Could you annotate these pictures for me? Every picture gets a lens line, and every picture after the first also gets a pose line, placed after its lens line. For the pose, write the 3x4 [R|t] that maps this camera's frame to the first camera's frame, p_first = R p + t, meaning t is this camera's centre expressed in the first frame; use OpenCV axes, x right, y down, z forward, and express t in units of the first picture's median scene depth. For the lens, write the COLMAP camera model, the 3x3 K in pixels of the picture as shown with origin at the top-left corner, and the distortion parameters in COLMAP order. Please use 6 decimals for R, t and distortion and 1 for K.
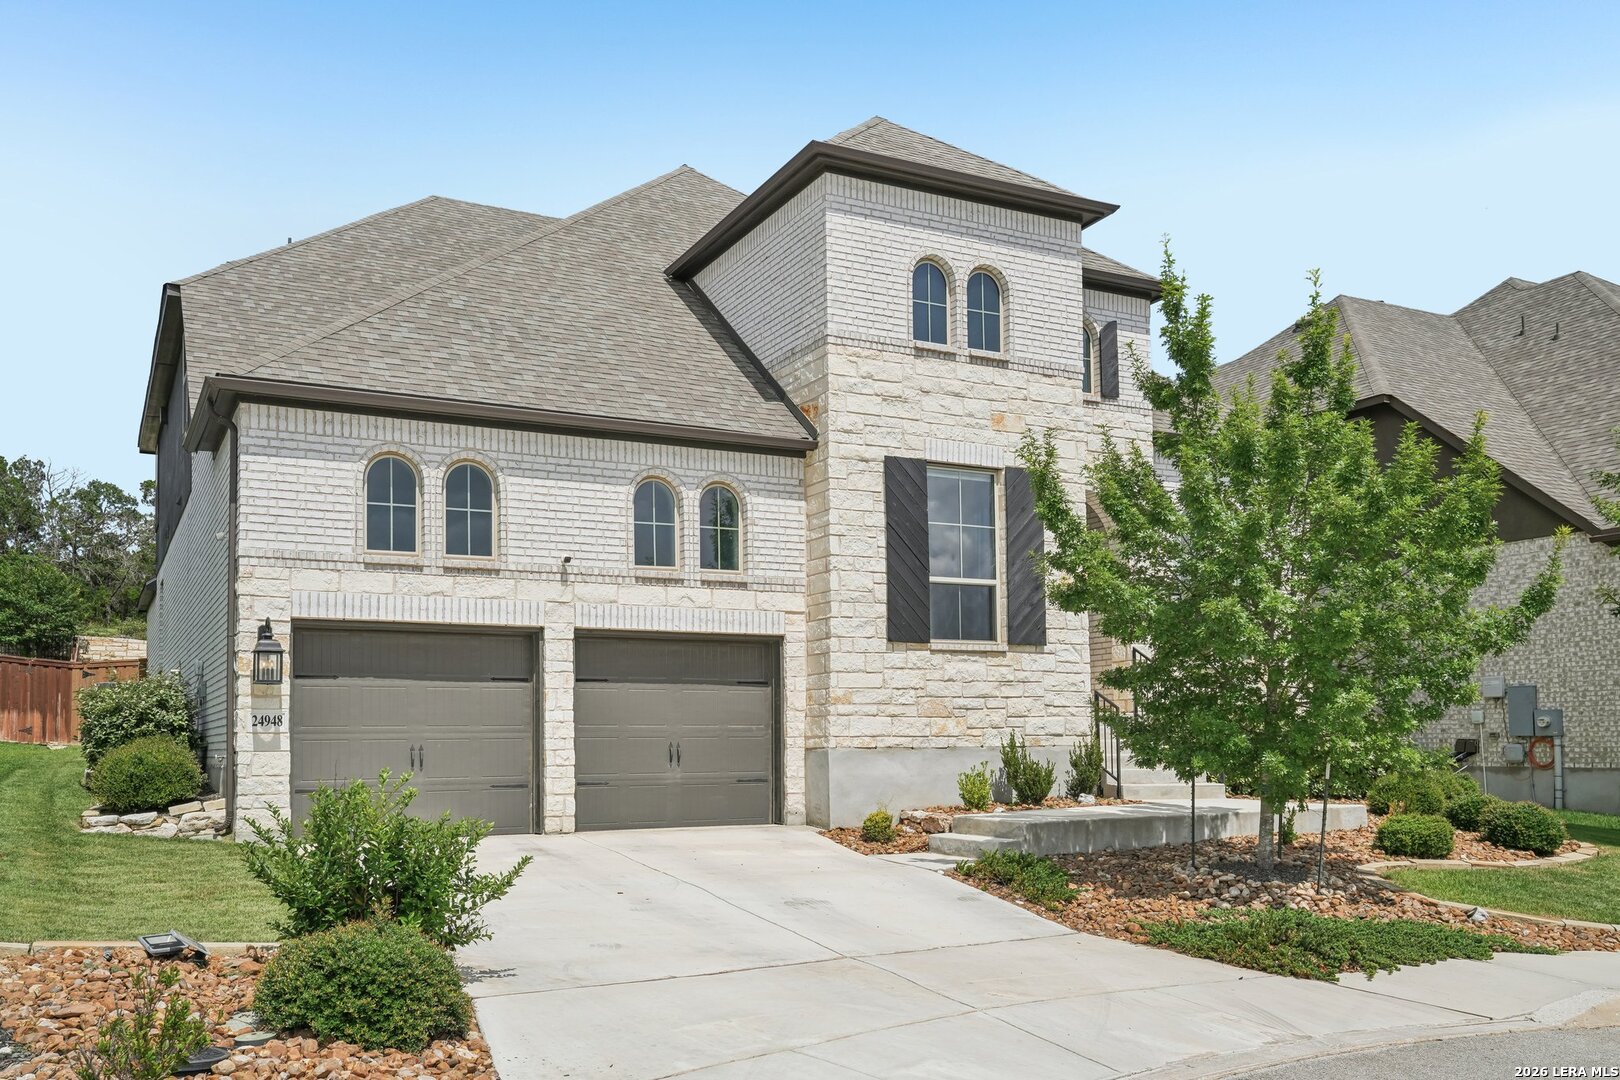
lens RADIAL K [[1318.9, 0, 735.6], [0, 1318.9, 688.6], [0, 0, 1]] dist [-0.000824, -0.167864]
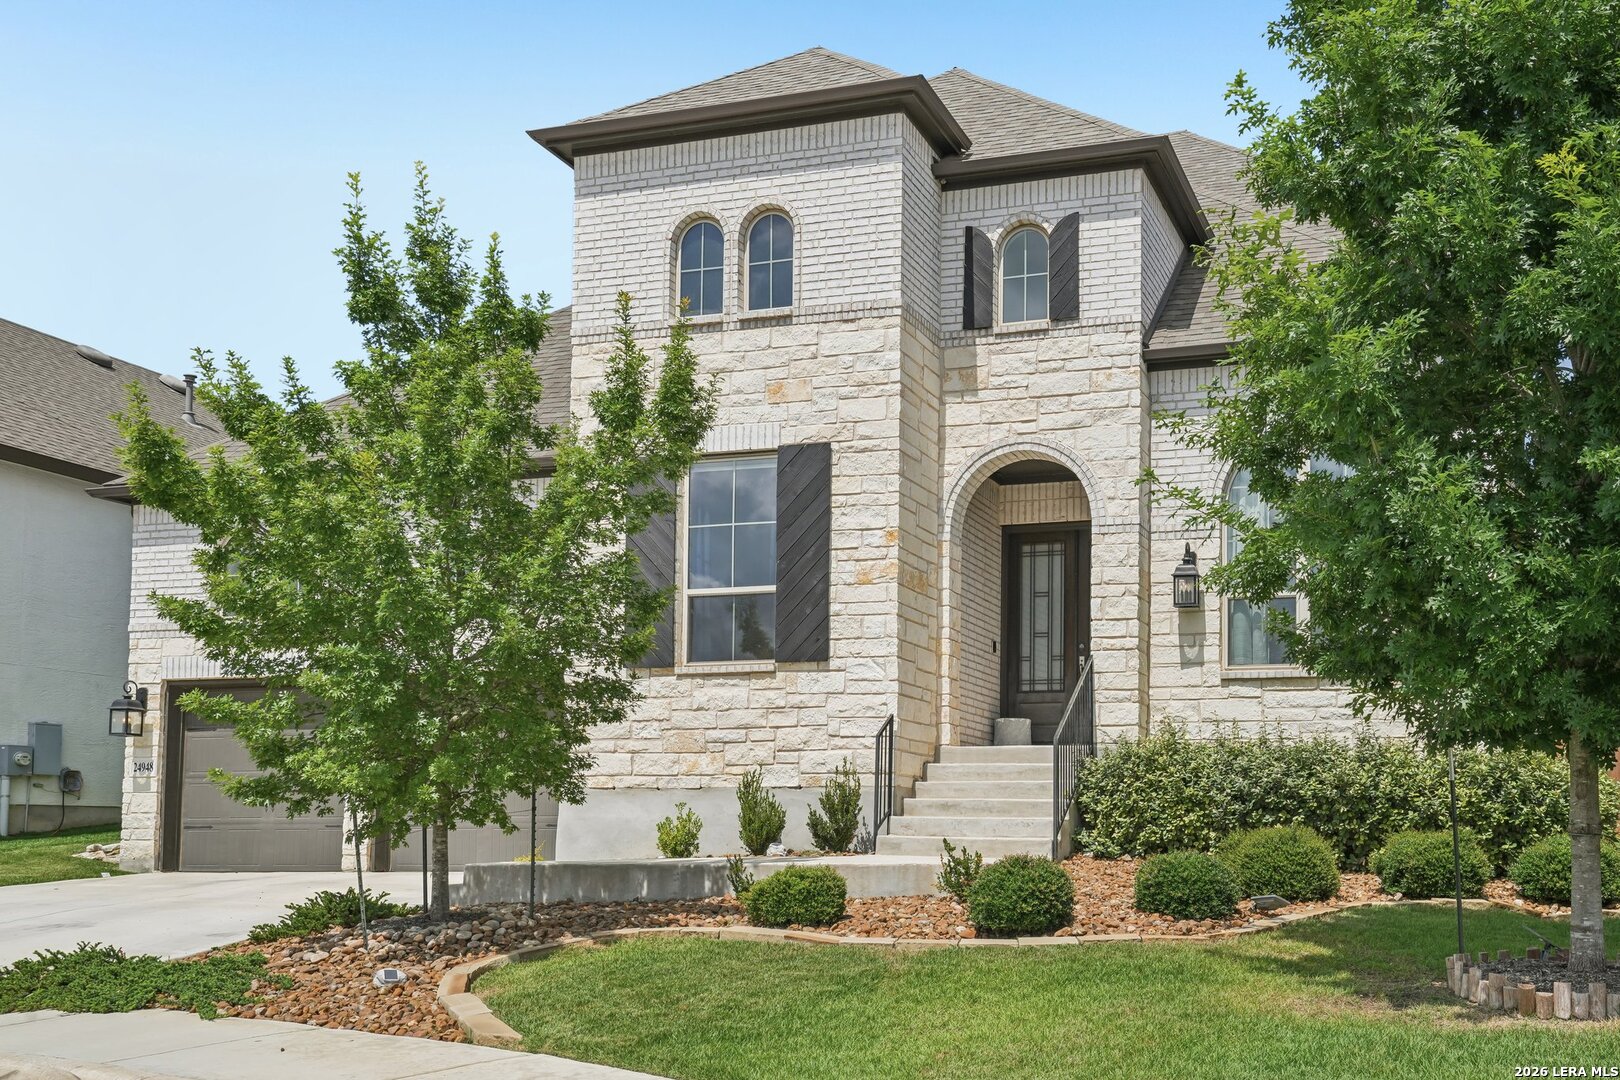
lens RADIAL K [[1590.0, 0, 1091.9], [0, 1590.0, 782.2], [0, 0, 1]] dist [-0.003641, -0.023002]
pose [[0.755863, -0.017178, -0.654505, 1.125088], [0.018447, 0.999818, -0.004937, 0.055619], [0.654470, -0.008342, 0.756042, 0.427969]]
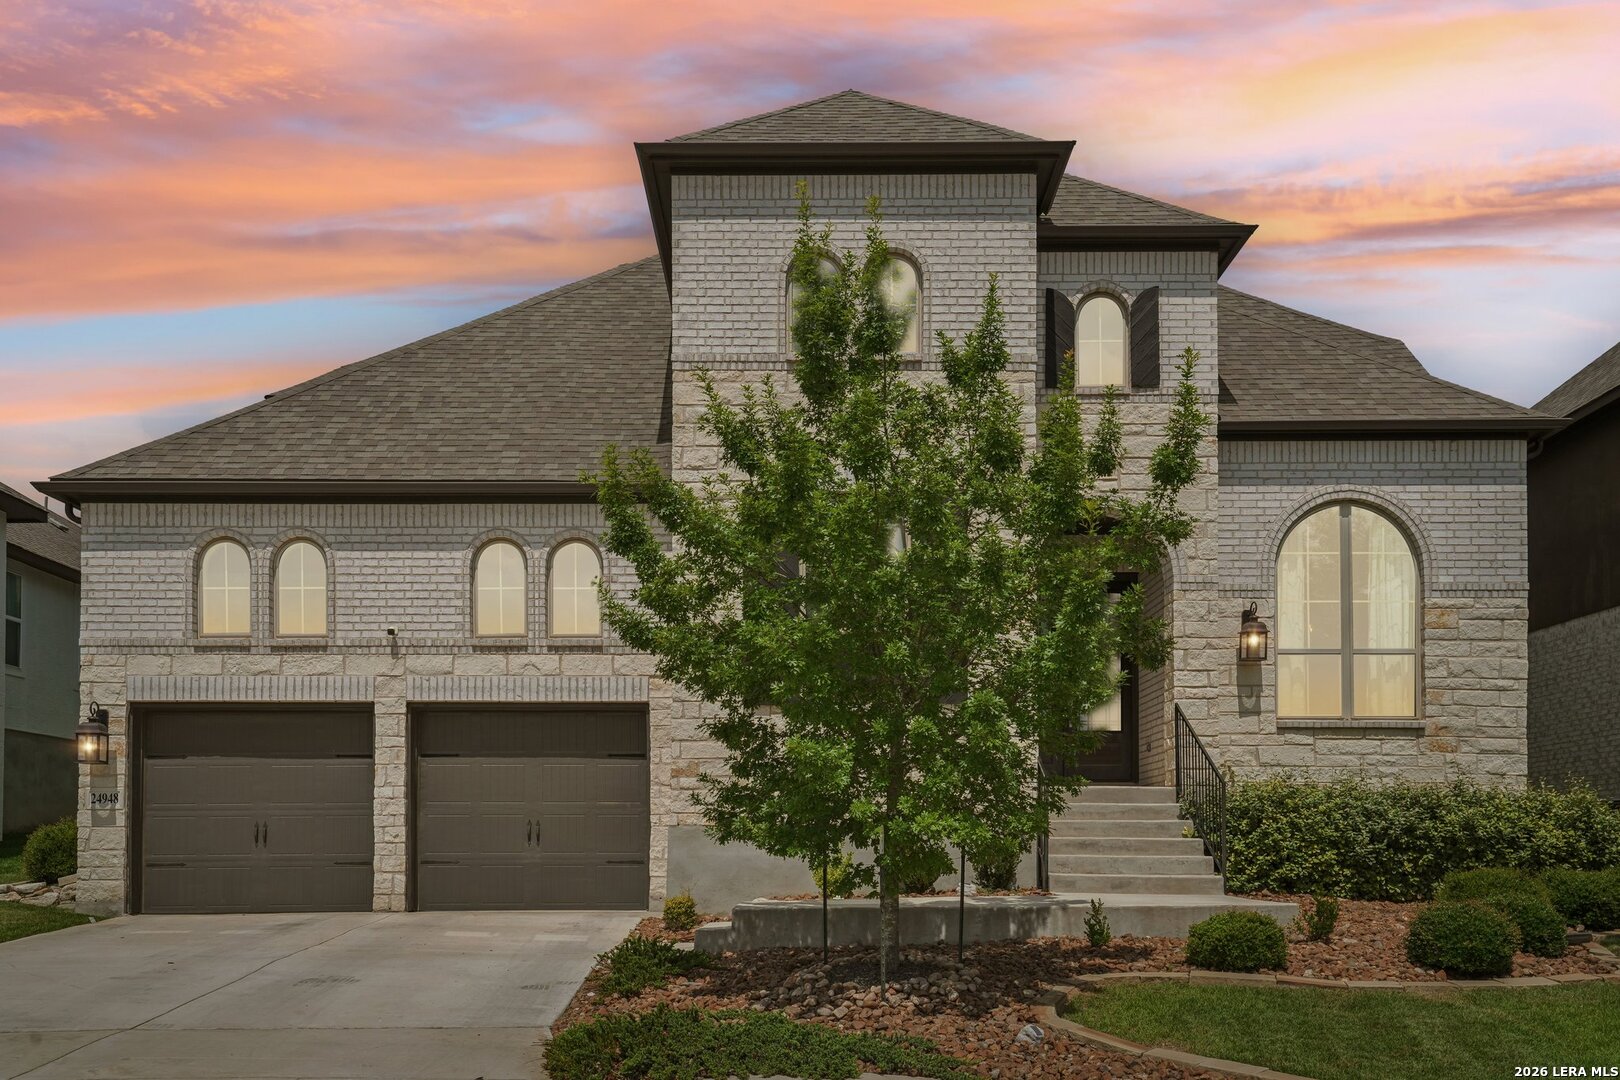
lens RADIAL K [[1477.0, 0, 810.8], [0, 1477.0, 833.7], [0, 0, 1]] dist [-0.014030, -0.008142]
pose [[0.905011, -0.000546, -0.425388, 0.614332], [0.012691, 0.999589, 0.025715, 0.027164], [0.425199, -0.028671, 0.904646, 0.139824]]
